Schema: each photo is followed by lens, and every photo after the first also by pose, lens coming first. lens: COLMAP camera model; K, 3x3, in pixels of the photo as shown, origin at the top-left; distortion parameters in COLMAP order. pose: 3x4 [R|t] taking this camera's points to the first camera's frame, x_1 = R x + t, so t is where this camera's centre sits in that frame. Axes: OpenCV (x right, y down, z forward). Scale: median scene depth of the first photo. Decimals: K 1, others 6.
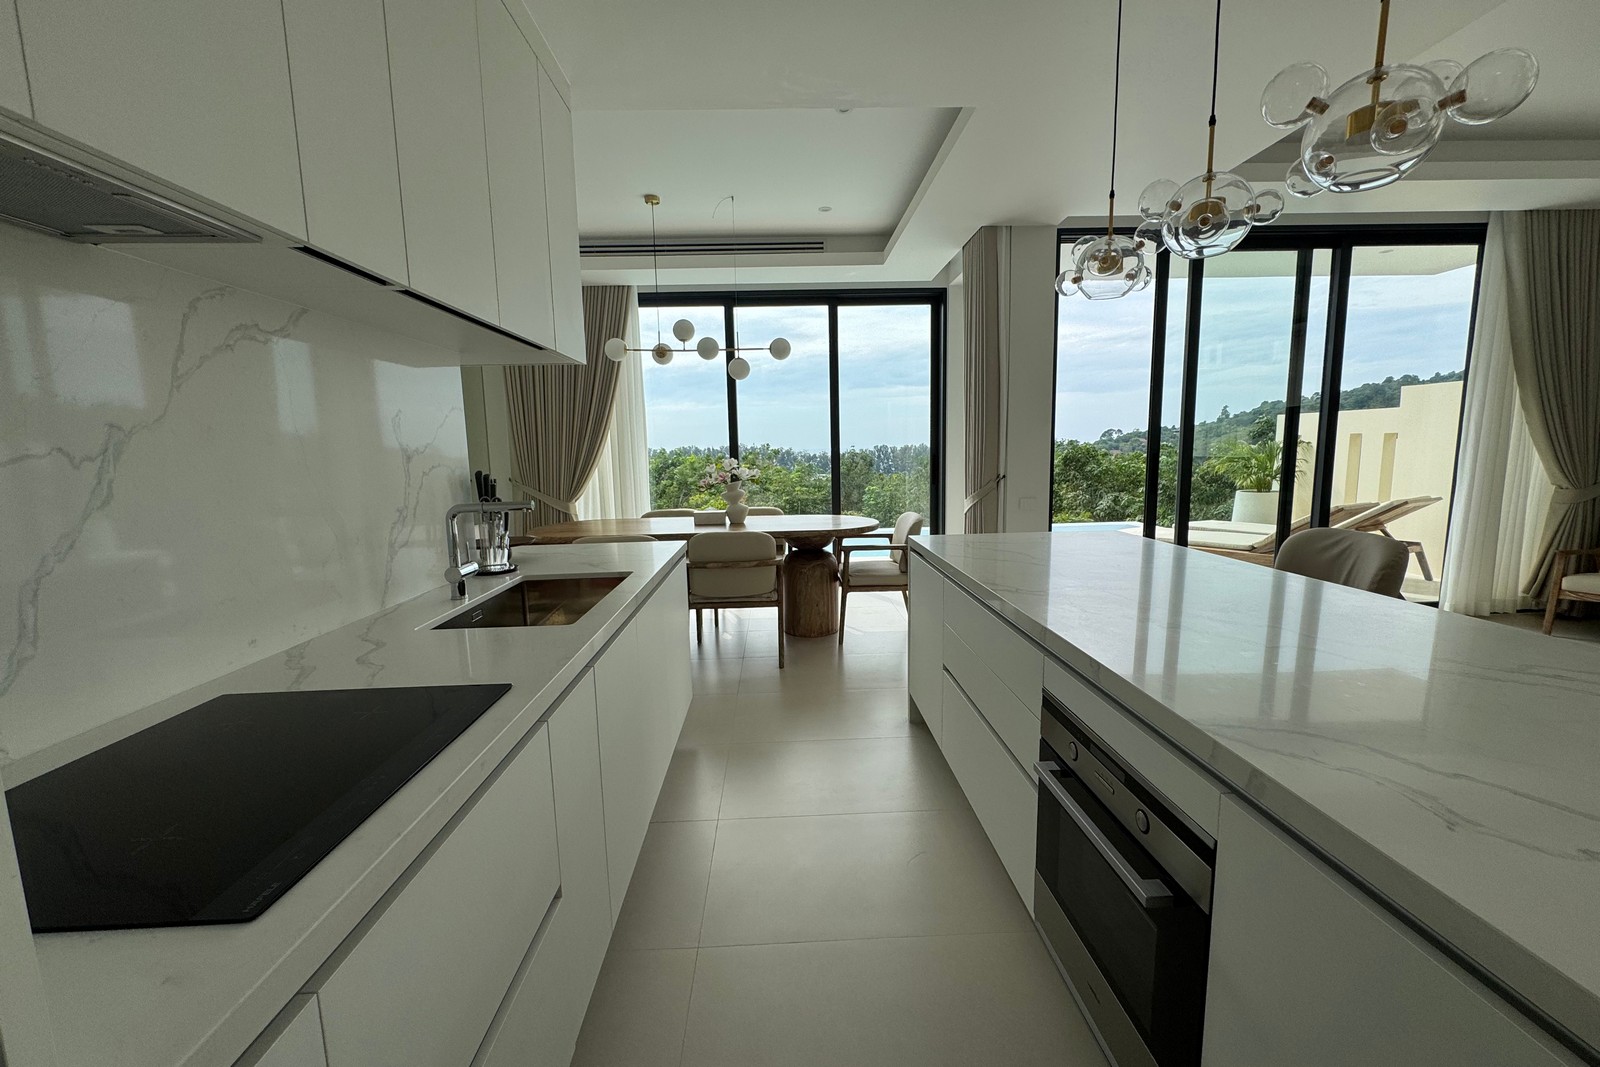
lens RADIAL K [[638.0, 0, 800.5], [0, 638.0, 532.6], [0, 0, 1]] dist [-0.002637, 0.000578]
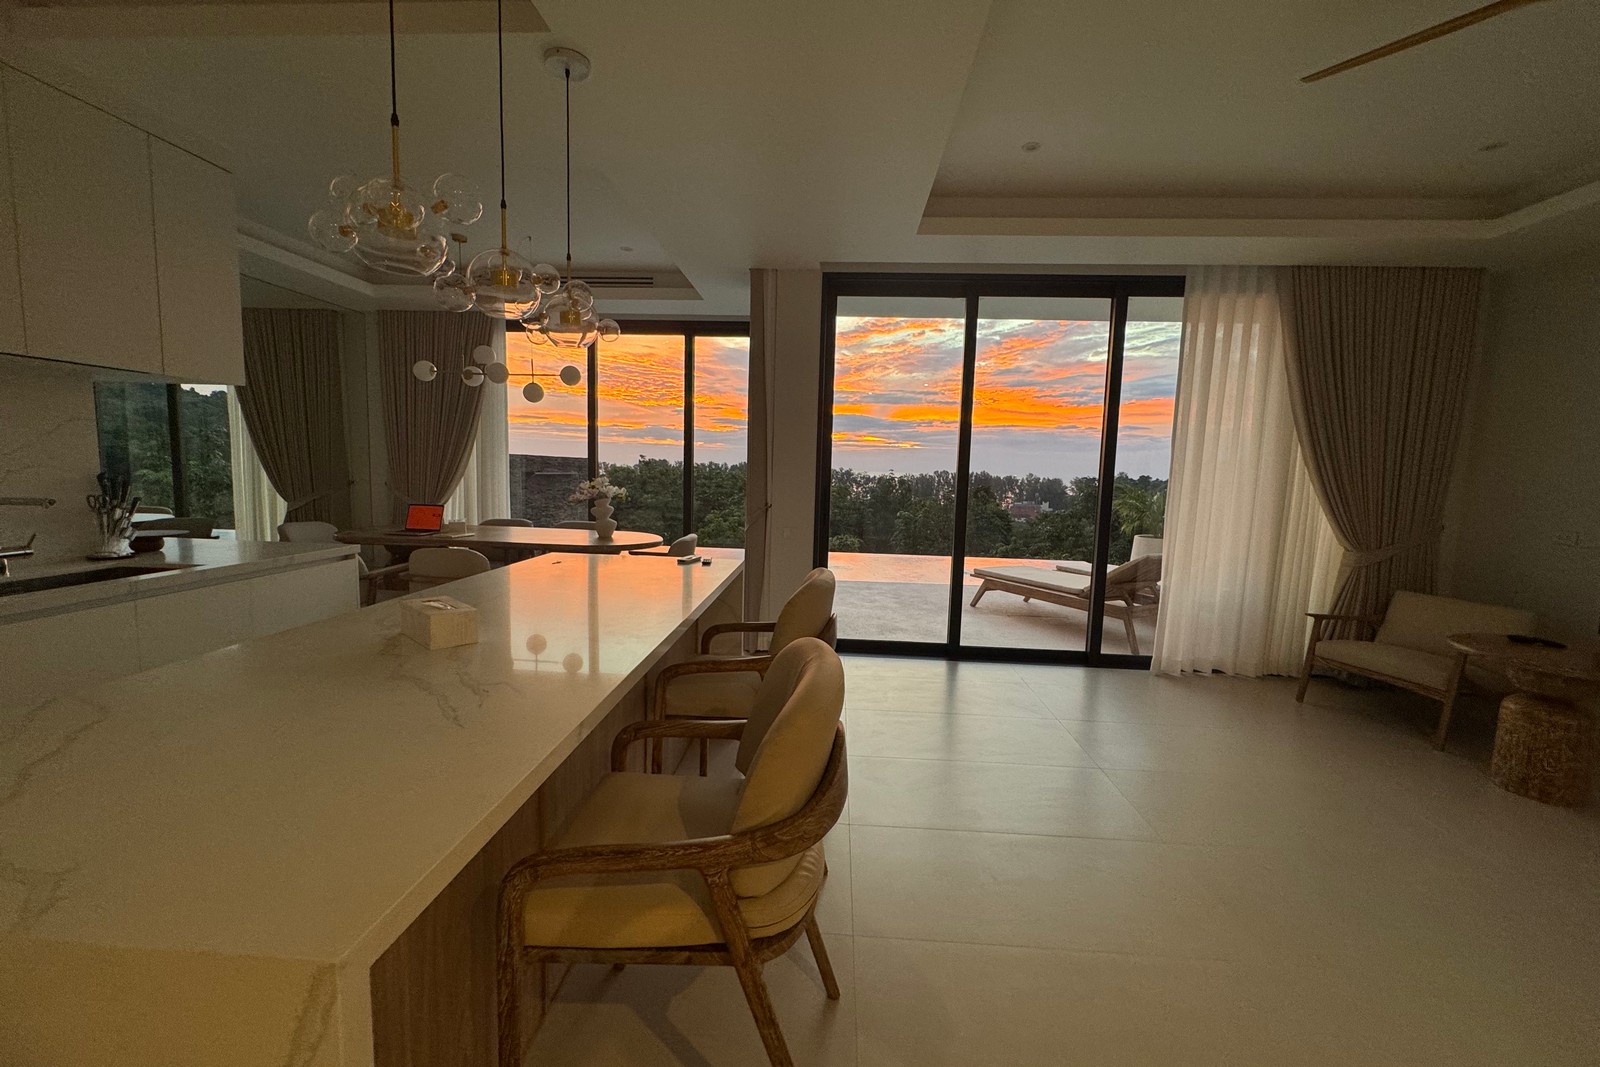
lens RADIAL K [[638.0, 0, 799.0], [0, 638.0, 532.4], [0, 0, 1]] dist [-0.002637, 0.000578]
pose [[0.993921, 0.061230, -0.091503, 0.360123], [-0.064006, 0.997565, -0.027712, -0.013898], [0.089584, 0.033401, 0.995419, -0.024527]]
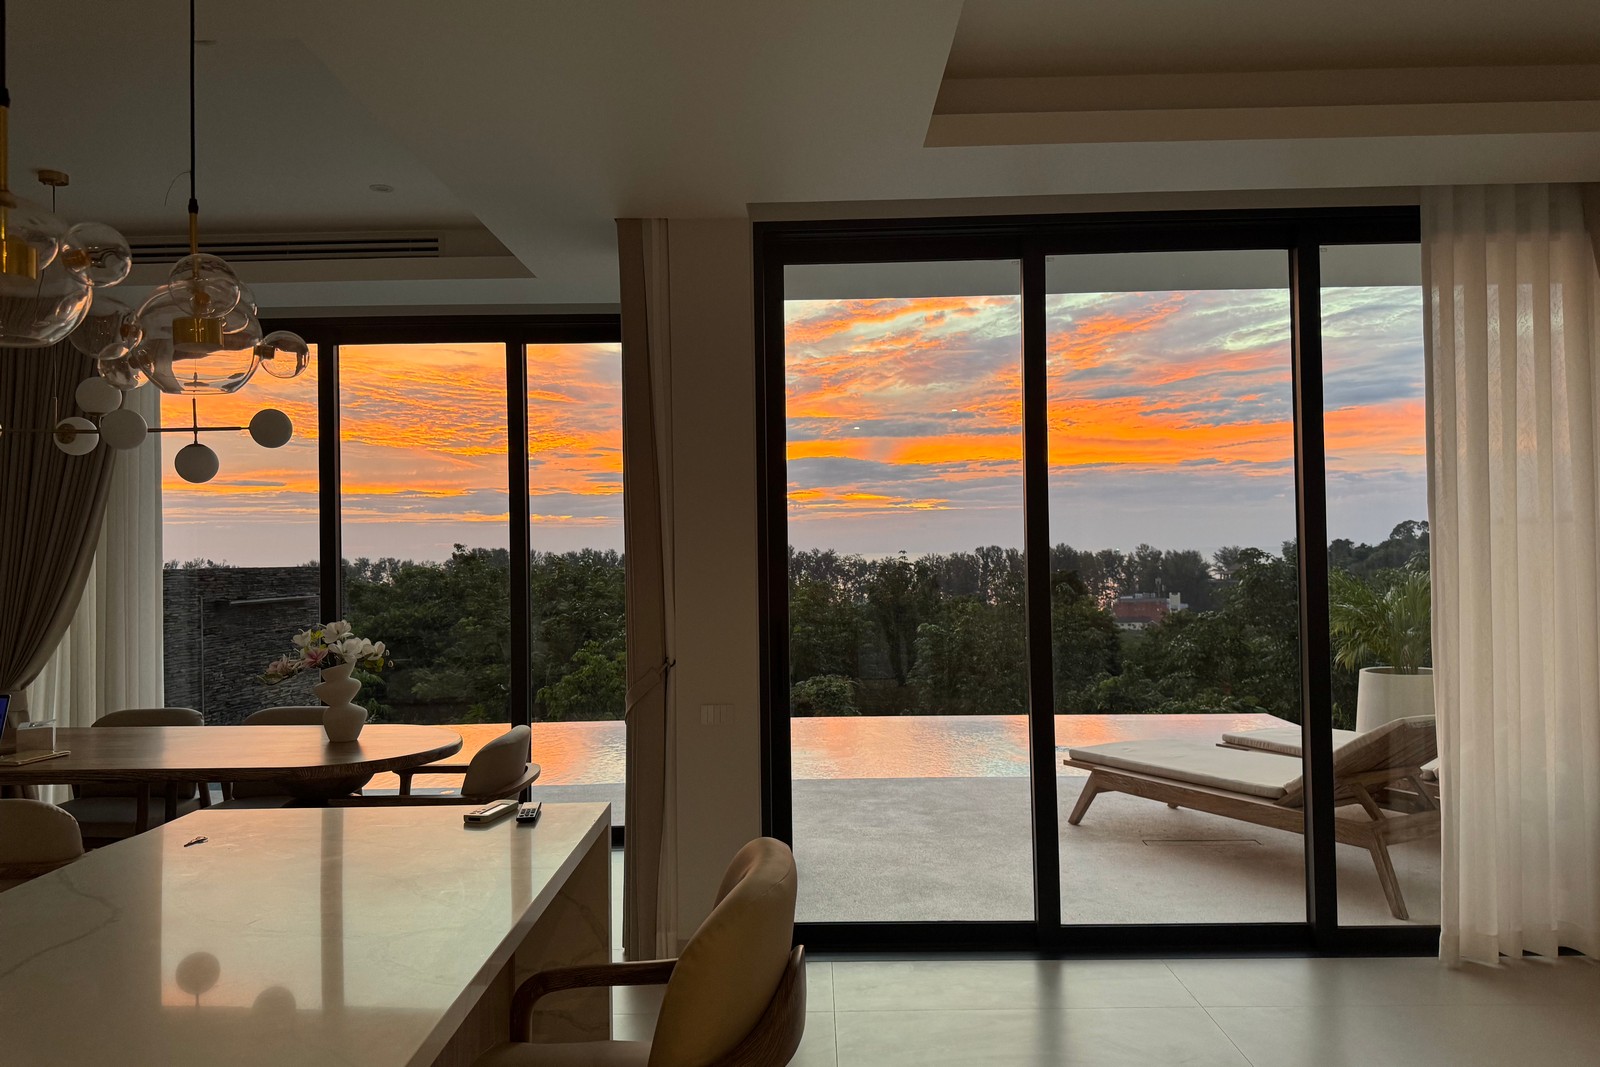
lens RADIAL K [[1123.9, 0, 794.3], [0, 1123.9, 529.8], [0, 0, 1]] dist [0.055387, -0.064789]
pose [[0.998722, 0.005558, -0.050234, 0.363189], [-0.012990, 0.988772, -0.148864, -0.046253], [0.048843, 0.149327, 0.987581, 0.046840]]
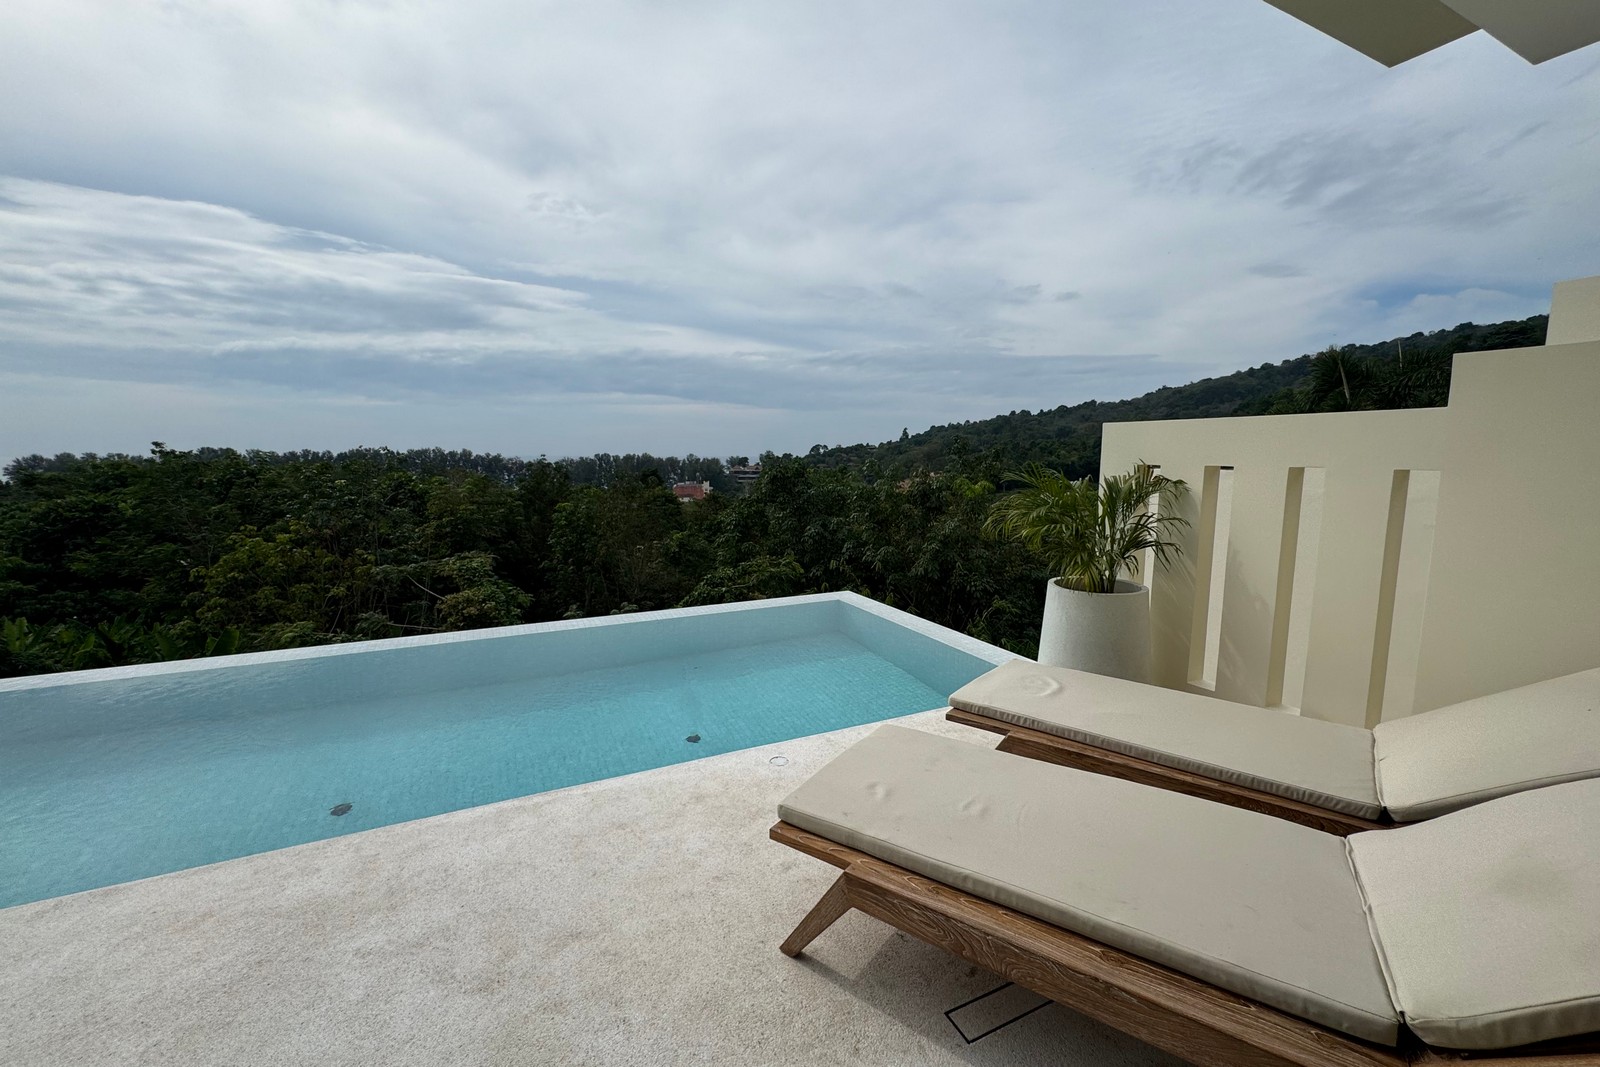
lens RADIAL K [[638.0, 0, 800.3], [0, 638.0, 530.2], [0, 0, 1]] dist [-0.002637, 0.000578]
pose [[0.912587, -0.022386, 0.408269, 0.458331], [0.030059, 0.999471, -0.012388, -0.142765], [-0.407776, 0.023577, 0.912778, 0.901389]]
